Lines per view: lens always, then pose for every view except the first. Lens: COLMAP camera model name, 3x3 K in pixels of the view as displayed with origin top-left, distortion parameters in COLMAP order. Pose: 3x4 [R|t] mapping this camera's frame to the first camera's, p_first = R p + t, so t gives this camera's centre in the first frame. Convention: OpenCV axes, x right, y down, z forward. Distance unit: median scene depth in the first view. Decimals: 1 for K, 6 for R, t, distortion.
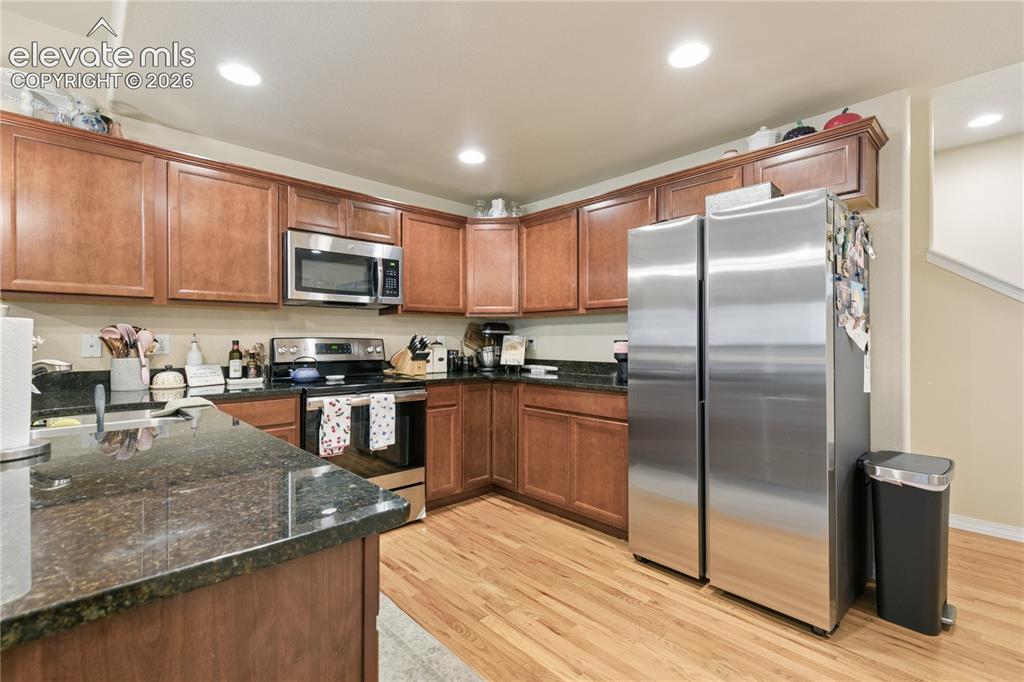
lens RADIAL K [[460.4, 0, 512.4], [0, 460.4, 339.1], [0, 0, 1]] dist [0.008695, -0.001128]
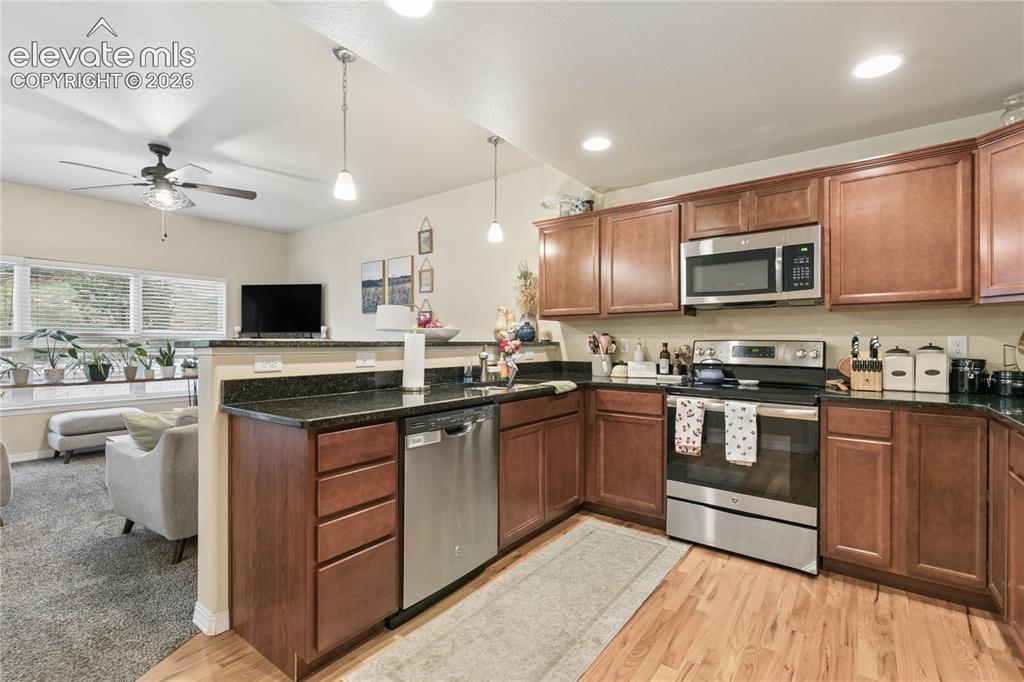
lens RADIAL K [[460.4, 0, 512.6], [0, 460.4, 342.7], [0, 0, 1]] dist [0.008695, -0.001128]
pose [[0.173315, 0.001963, -0.984864, 0.516358], [0.002402, 0.999994, 0.002415, -0.001242], [0.984863, -0.002784, 0.173310, 0.398641]]
